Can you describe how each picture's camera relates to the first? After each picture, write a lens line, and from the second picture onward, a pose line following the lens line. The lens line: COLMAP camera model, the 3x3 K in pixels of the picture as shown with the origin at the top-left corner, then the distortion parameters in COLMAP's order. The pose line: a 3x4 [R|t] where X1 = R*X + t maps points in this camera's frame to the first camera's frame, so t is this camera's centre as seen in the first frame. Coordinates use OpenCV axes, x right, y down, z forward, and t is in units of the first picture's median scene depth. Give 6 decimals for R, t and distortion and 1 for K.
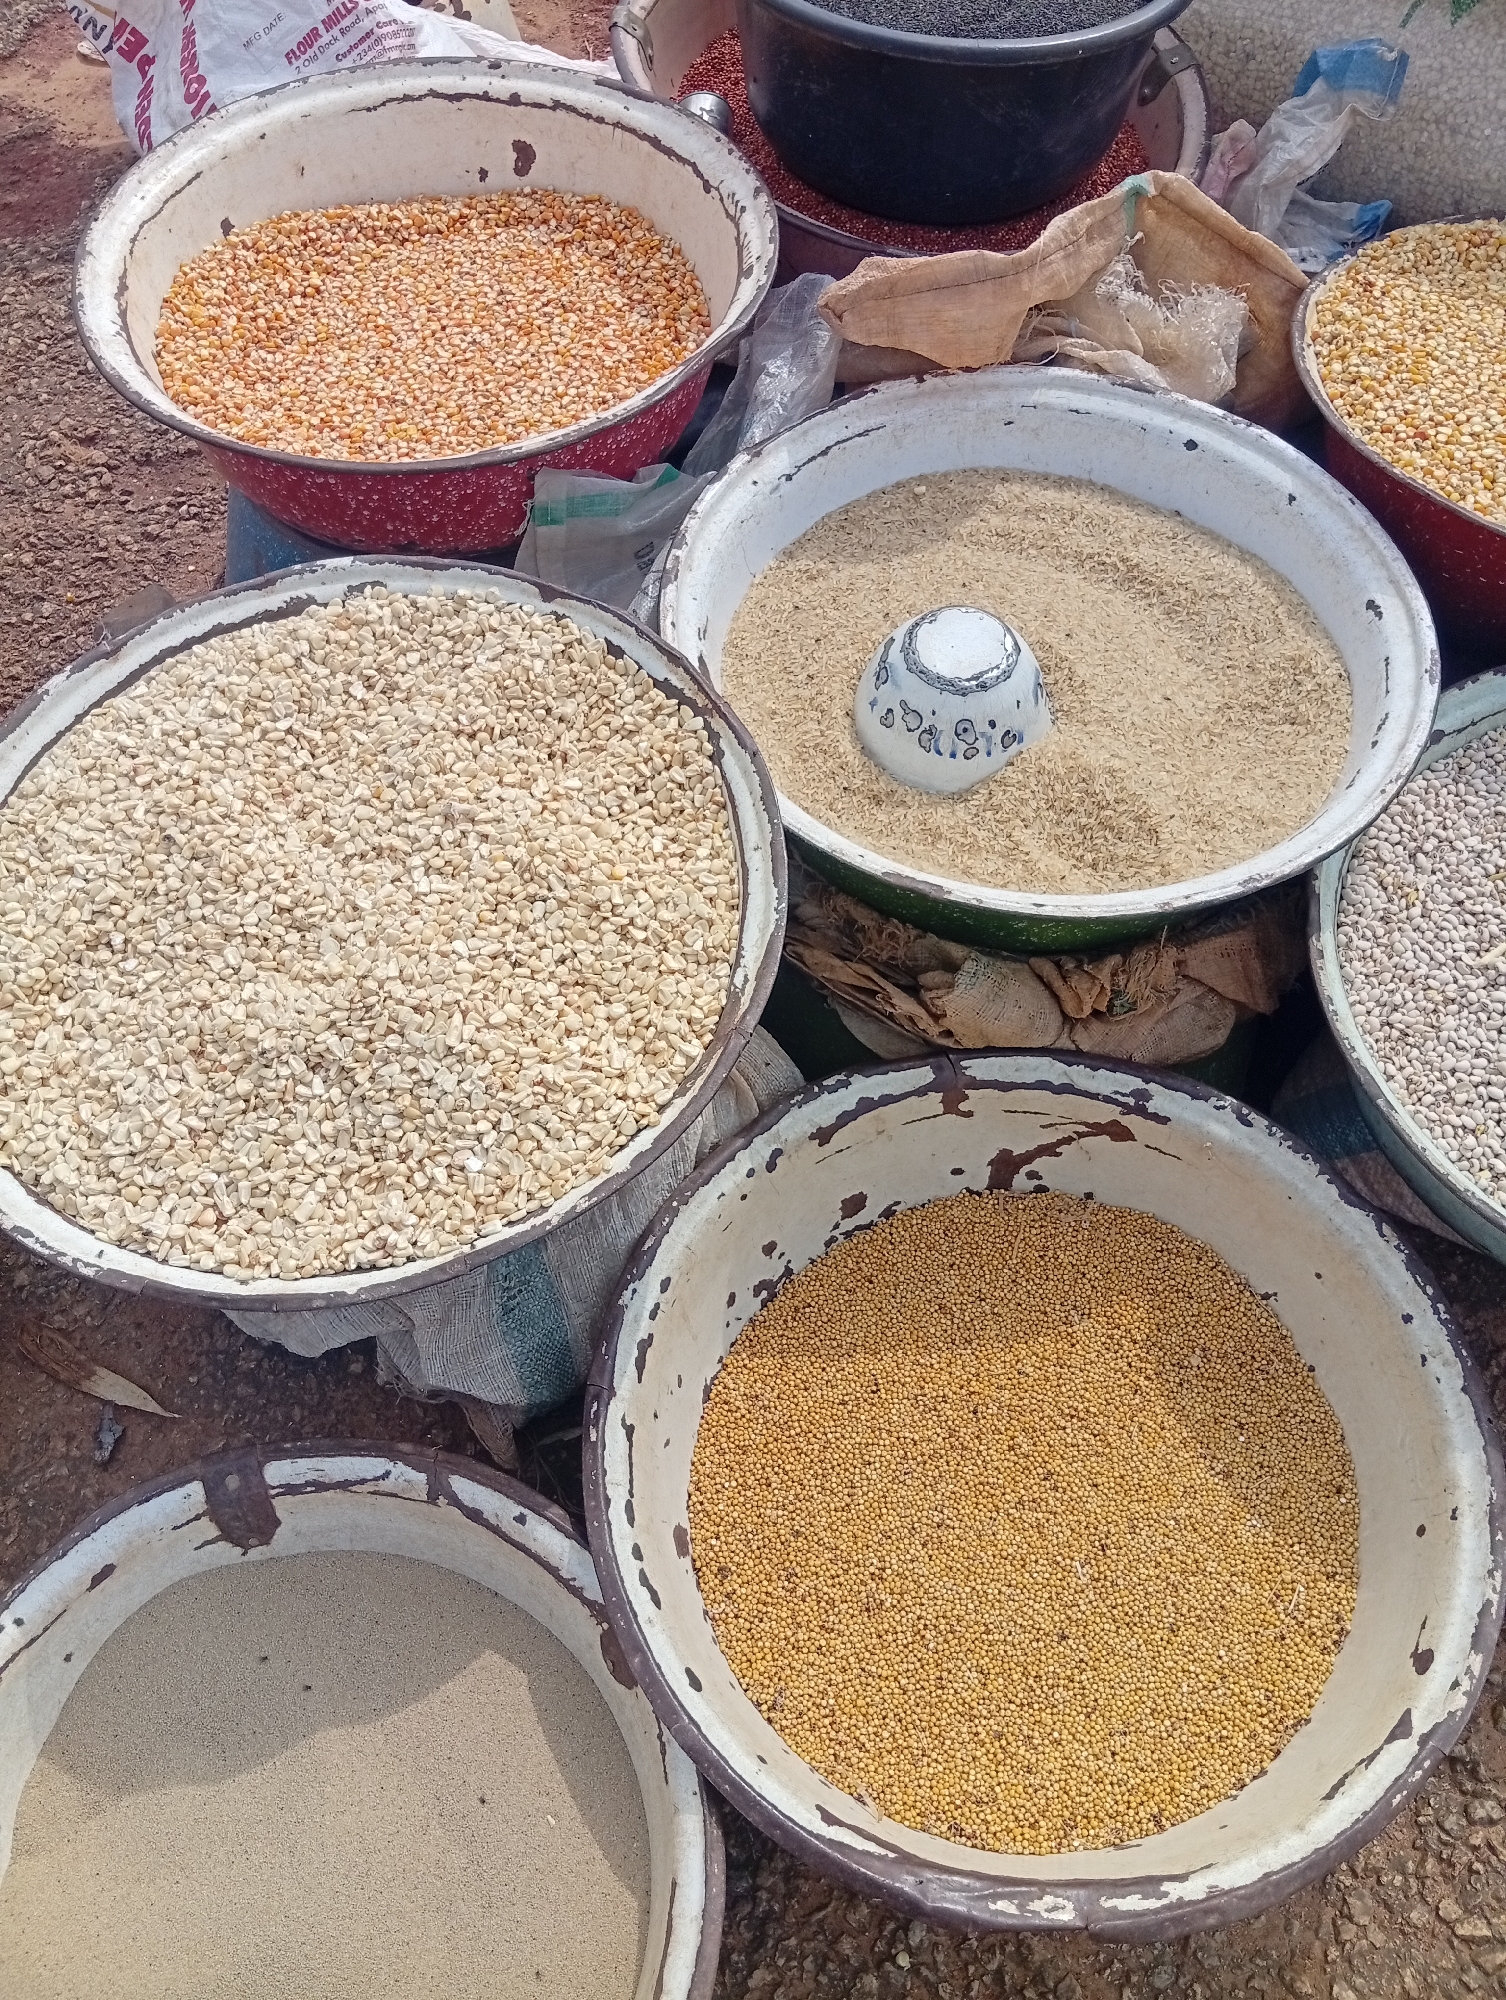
lens RADIAL K [[1602.1, 0, 745.0], [0, 1602.1, 980.5], [0, 0, 1]] dist [0.085256, -0.152814]
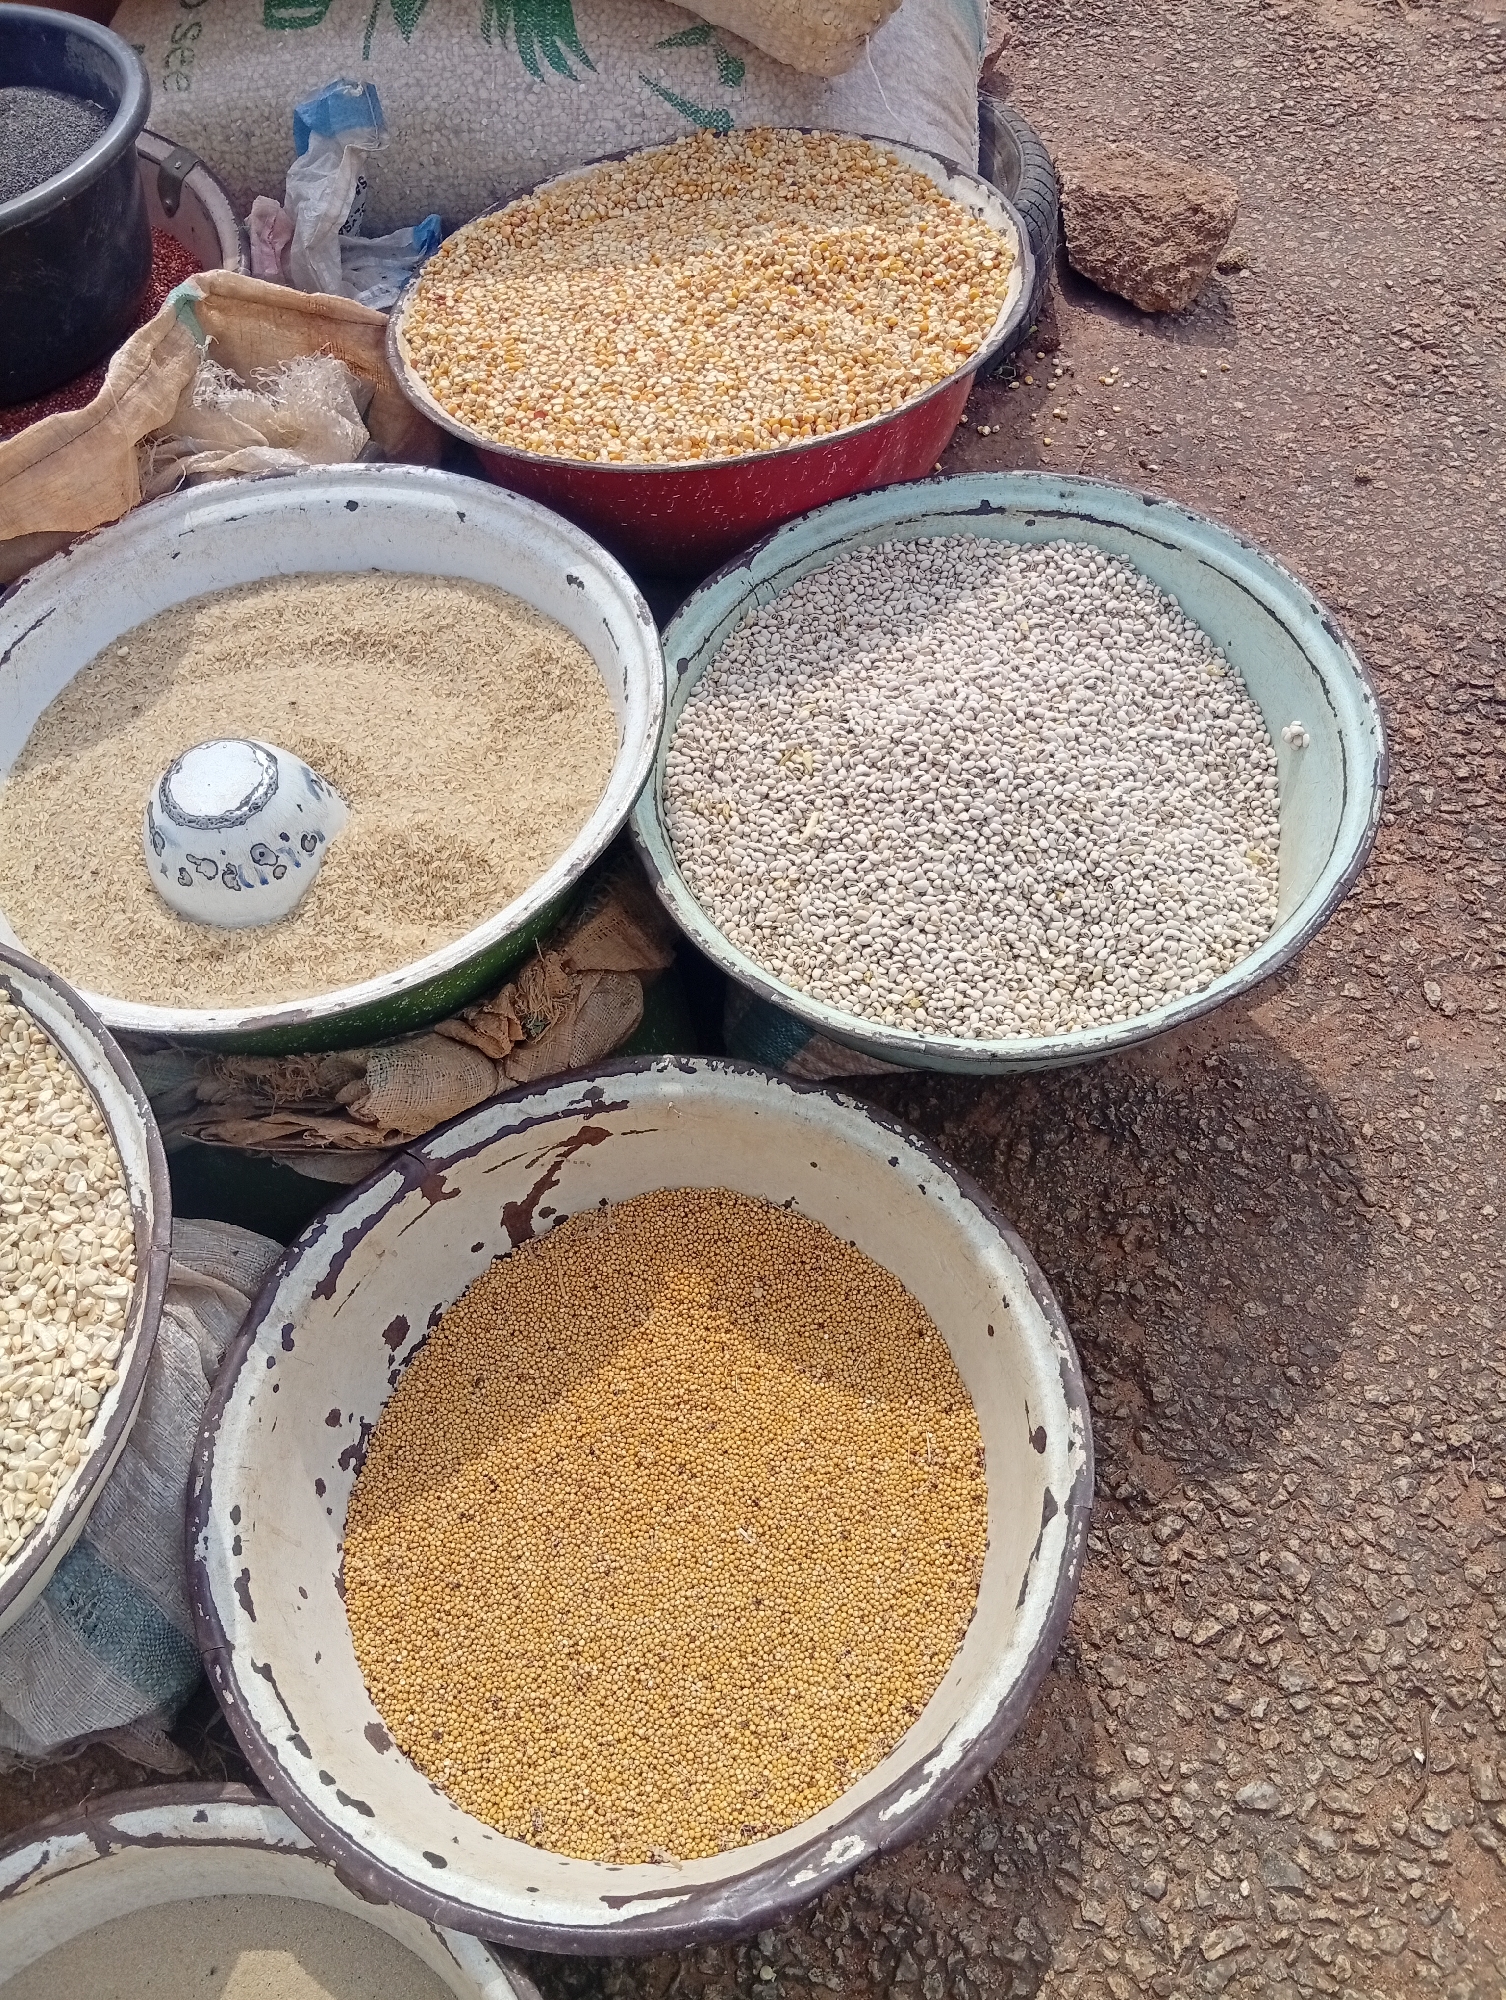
lens RADIAL K [[1602.1, 0, 740.5], [0, 1602.1, 987.0], [0, 0, 1]] dist [0.085256, -0.152814]
pose [[0.853459, -0.462094, 0.240991, 0.120527], [0.469142, 0.882582, 0.030884, 0.025318], [-0.226966, 0.086701, 0.970036, -0.022500]]
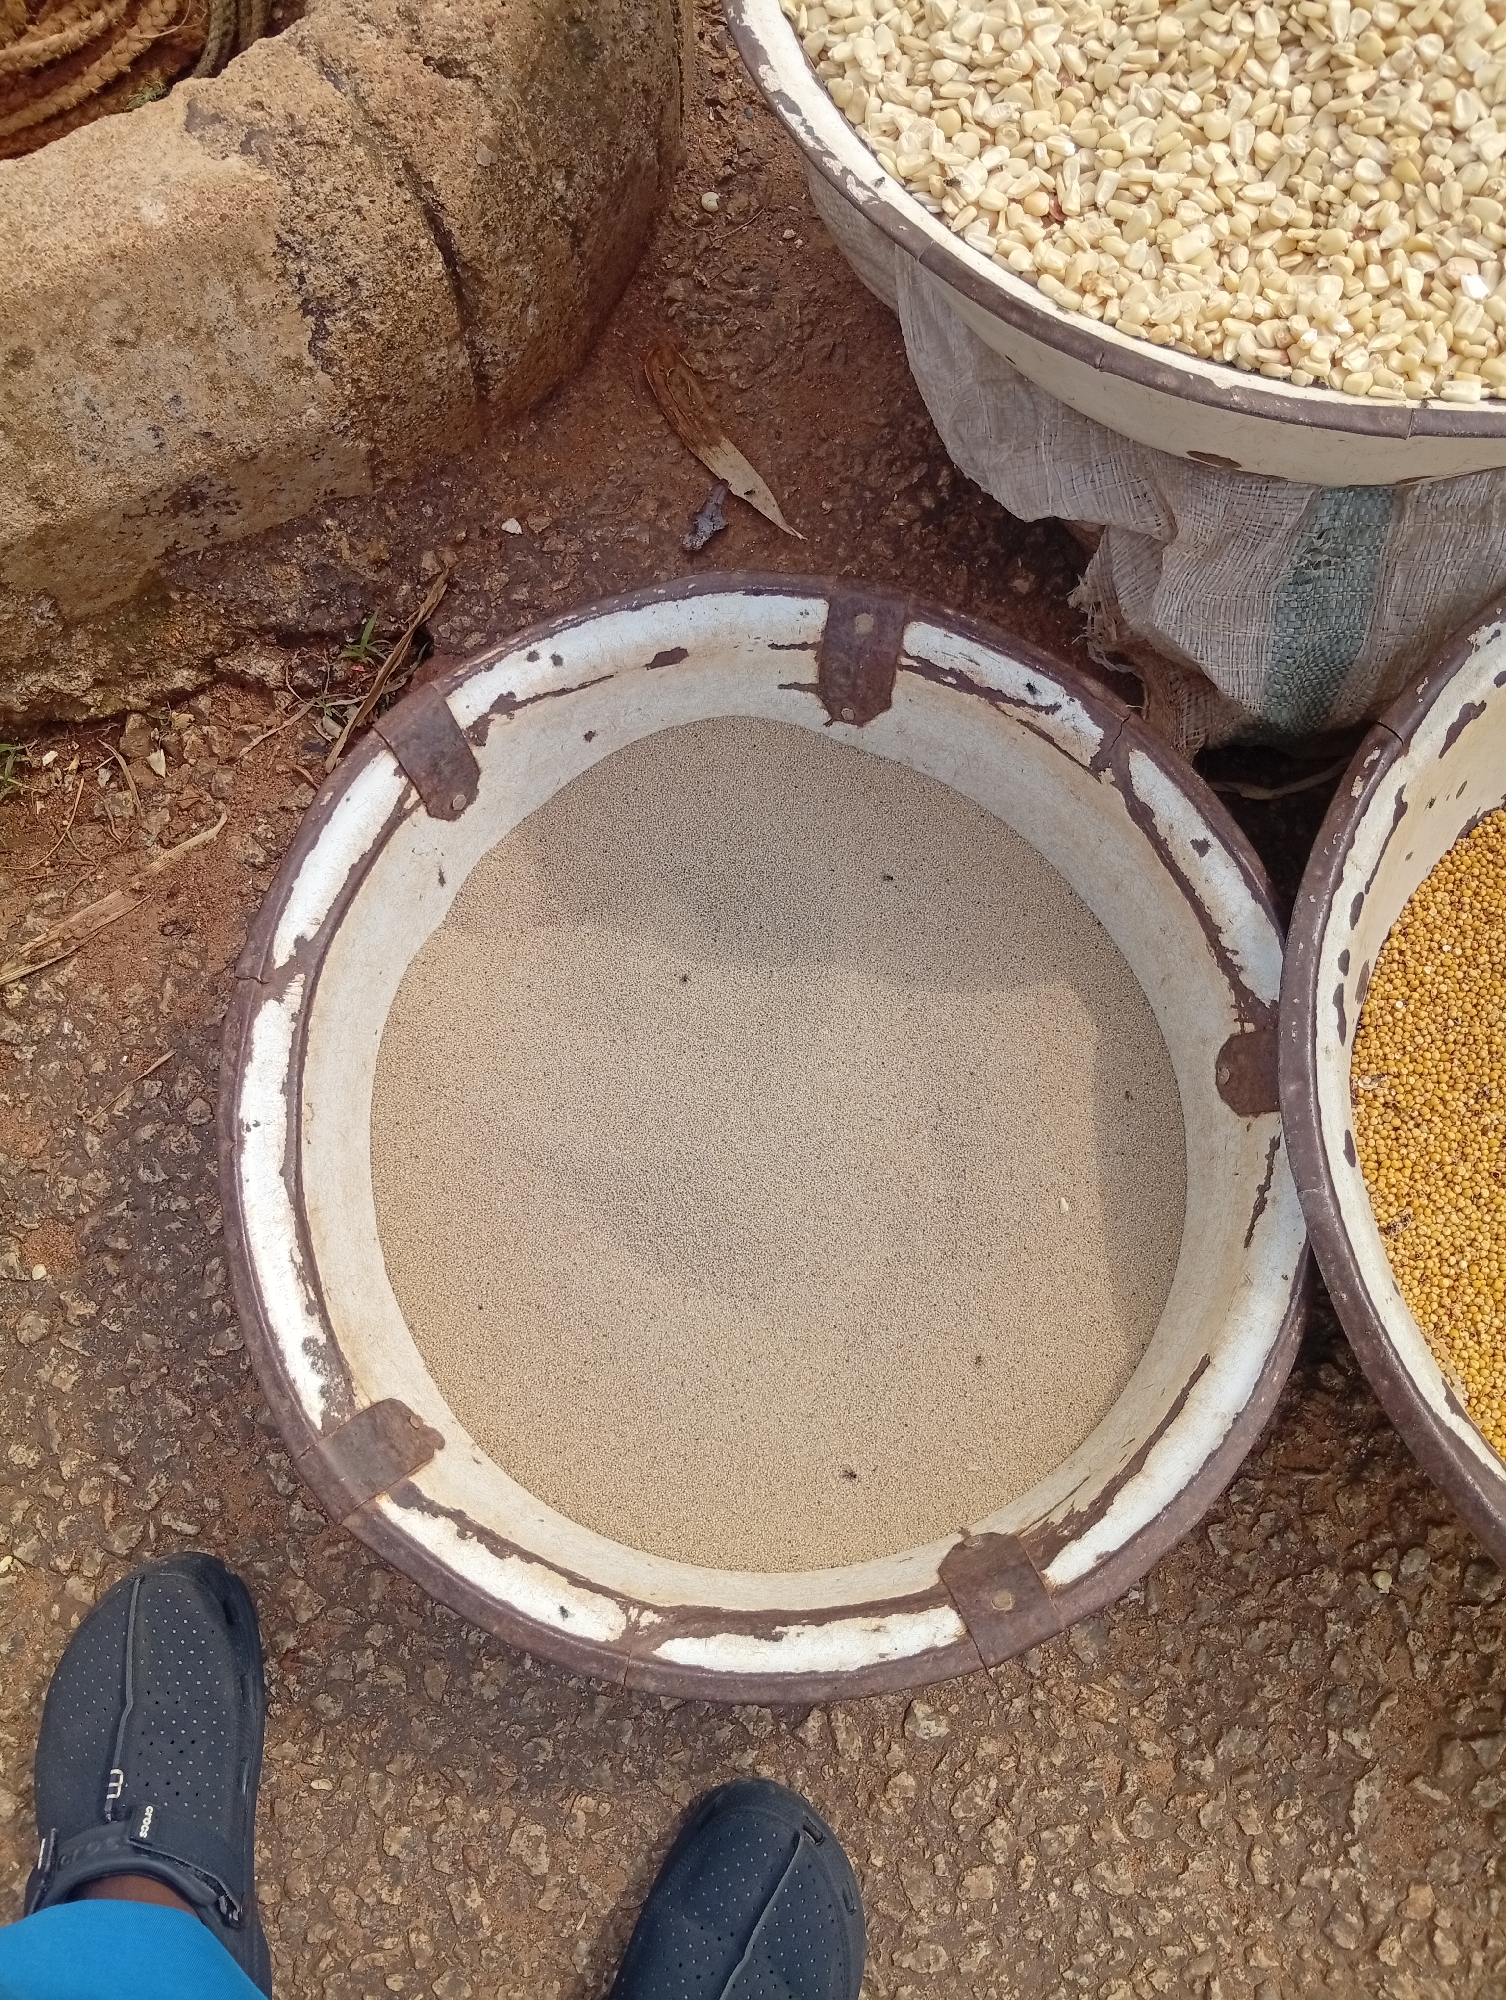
lens RADIAL K [[1602.1, 0, 821.5], [0, 1602.1, 940.8], [0, 0, 1]] dist [0.085256, -0.152814]
pose [[0.873537, 0.467490, -0.135599, -0.164051], [-0.406674, 0.854012, 0.324468, 0.200216], [0.267489, -0.228290, 0.936127, 0.273864]]
